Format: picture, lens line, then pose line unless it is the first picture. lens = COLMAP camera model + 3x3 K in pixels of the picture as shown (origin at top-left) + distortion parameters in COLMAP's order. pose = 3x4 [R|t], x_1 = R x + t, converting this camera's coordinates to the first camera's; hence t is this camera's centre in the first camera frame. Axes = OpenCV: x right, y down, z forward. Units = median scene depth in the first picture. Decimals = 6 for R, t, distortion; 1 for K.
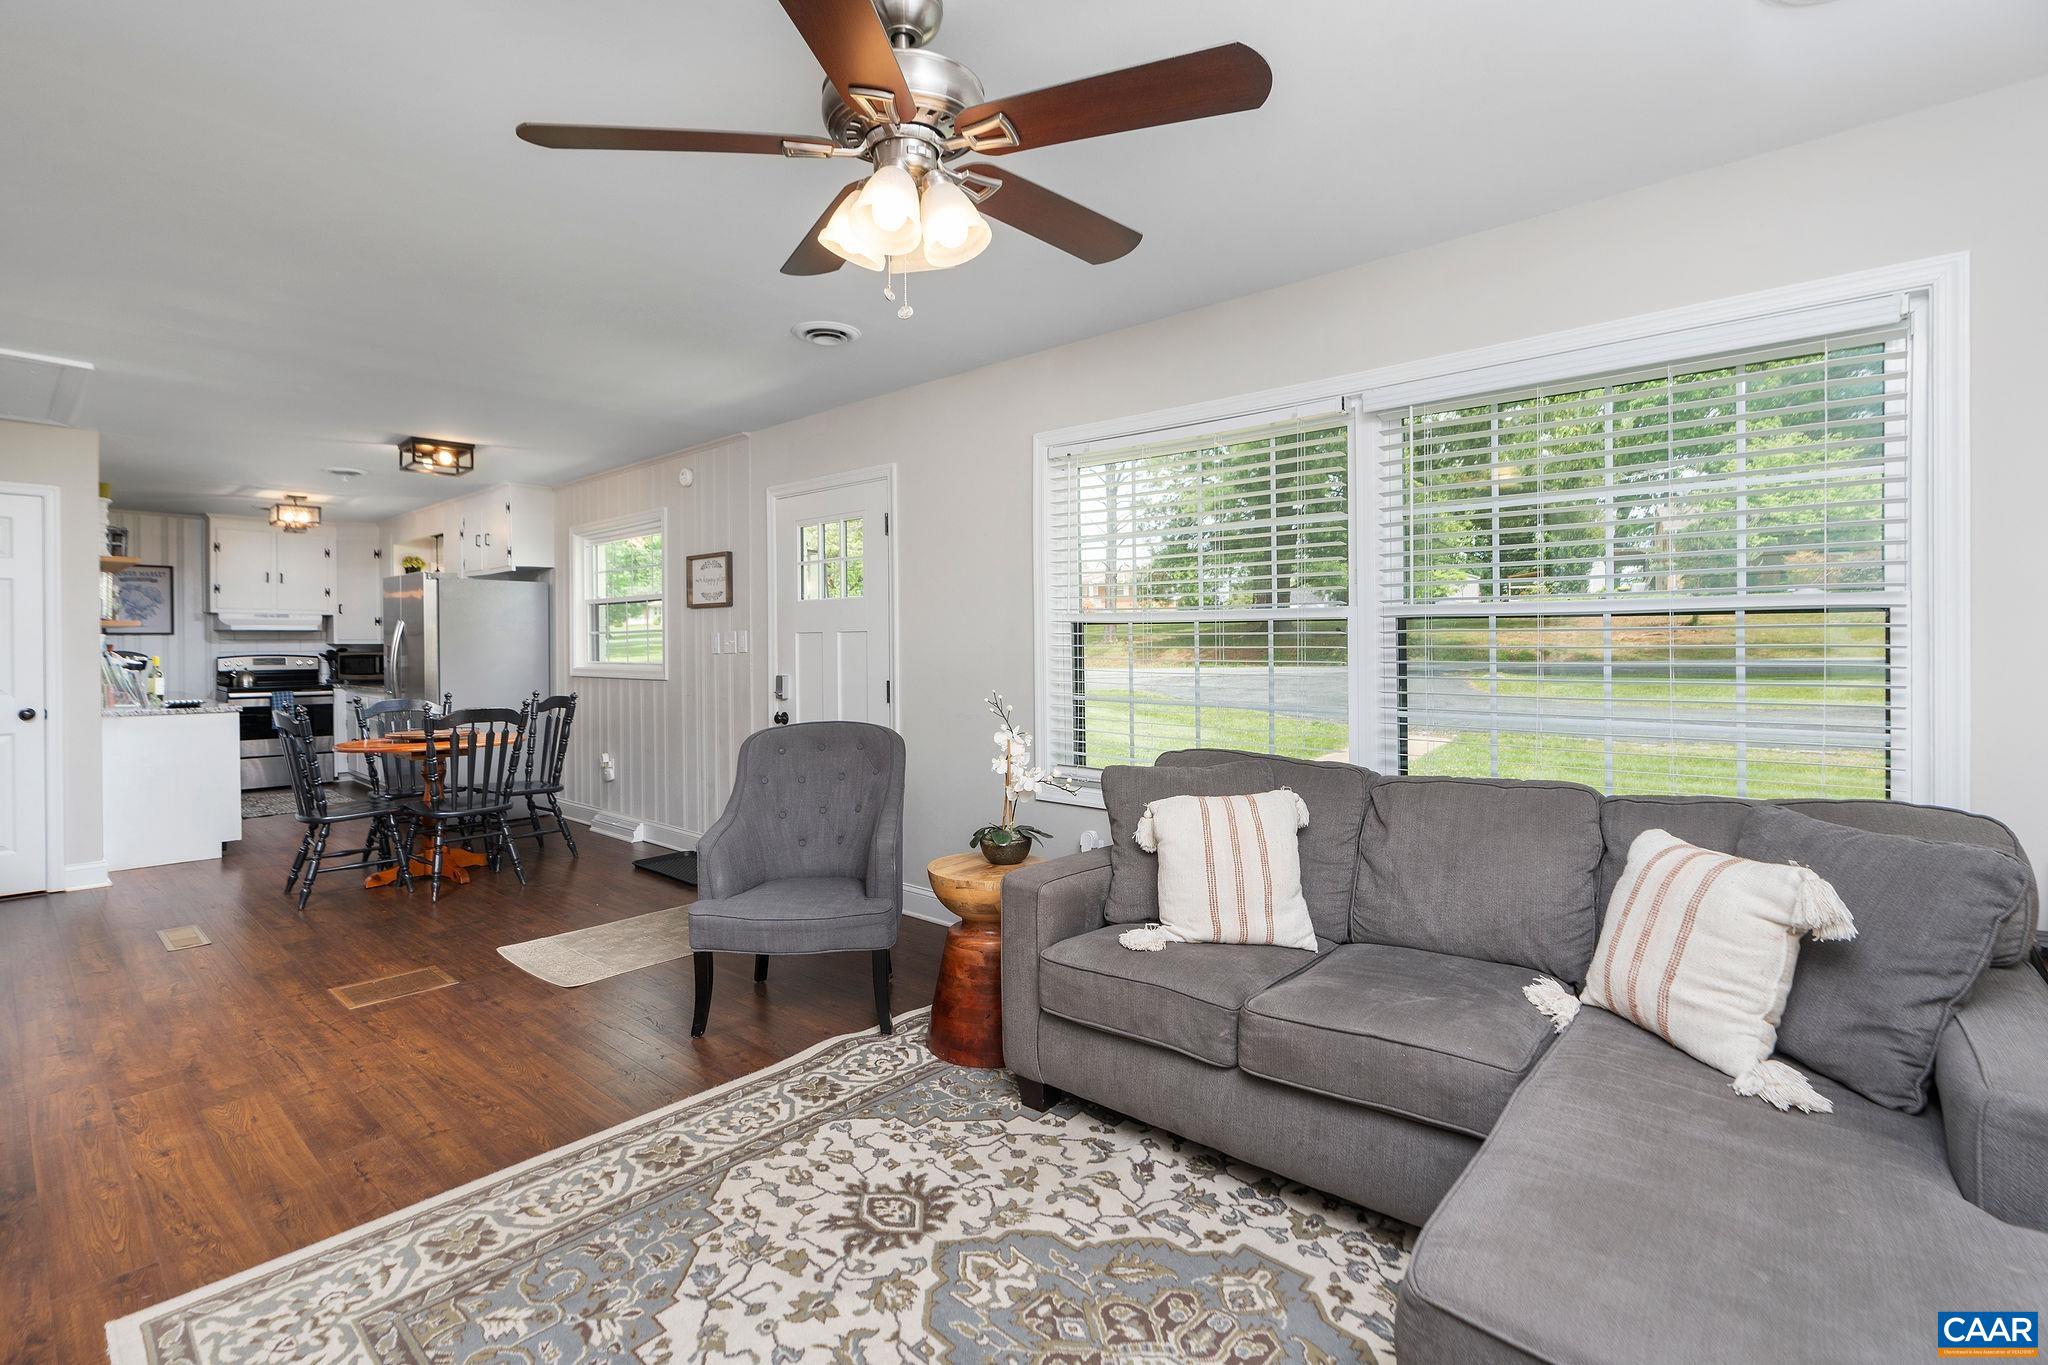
lens RADIAL K [[949.1, 0, 1017.5], [0, 949.1, 648.5], [0, 0, 1]] dist [0.000283, 0.000281]
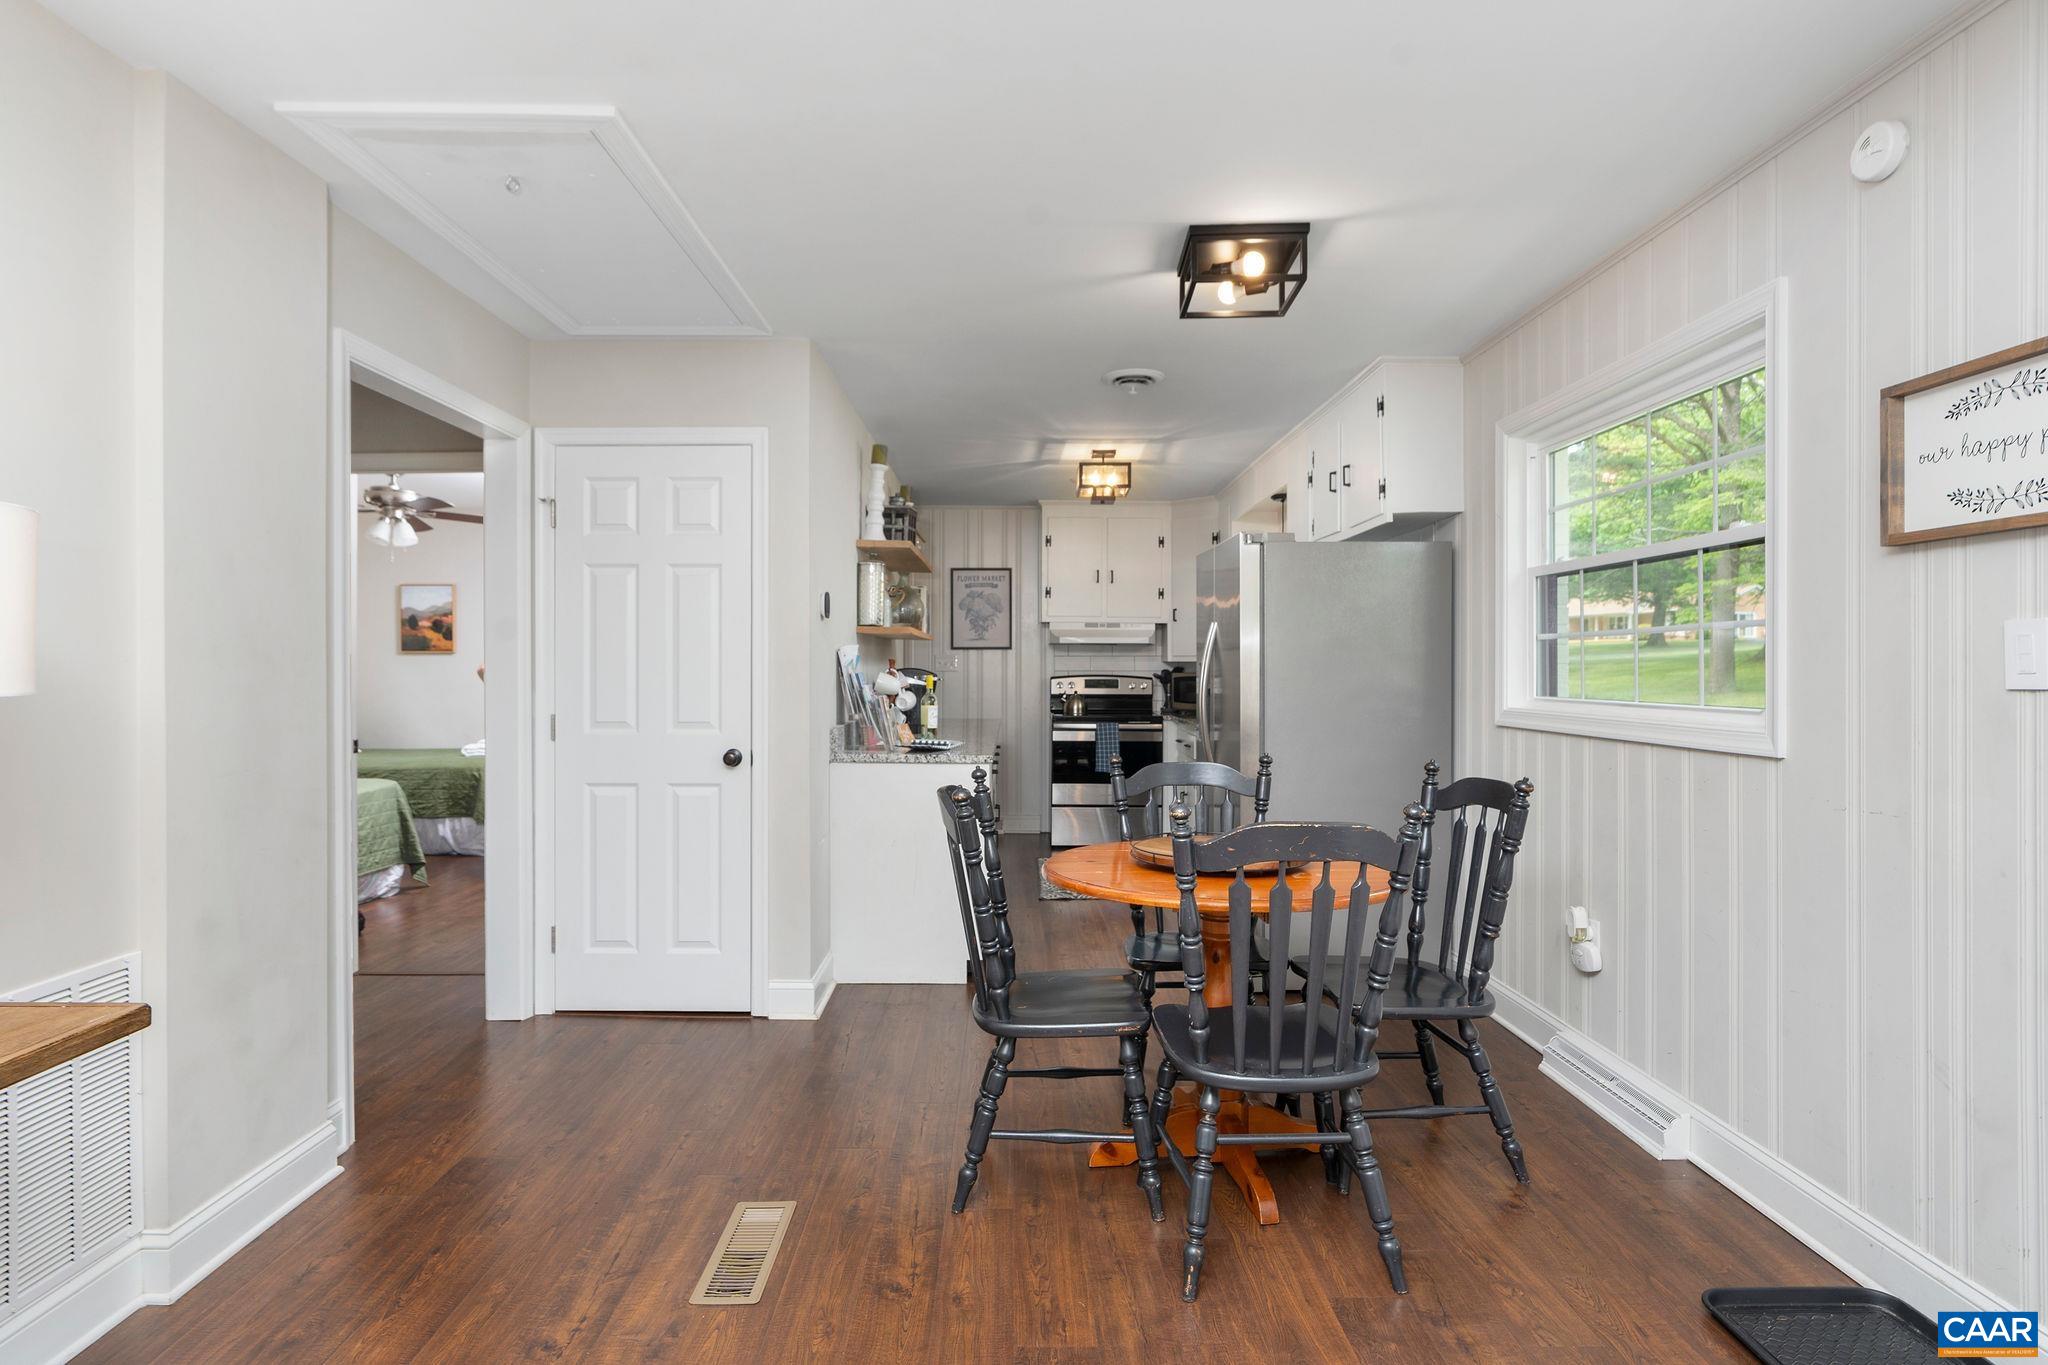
lens RADIAL K [[1058.7, 0, 1024.0], [0, 1058.7, 682.5], [0, 0, 1]] dist [0.001290, 0.000862]
pose [[0.680235, 0.015831, -0.732823, -0.221012], [-0.007972, 0.999867, 0.014200, 0.000912], [0.732950, -0.003817, 0.680271, 0.421777]]
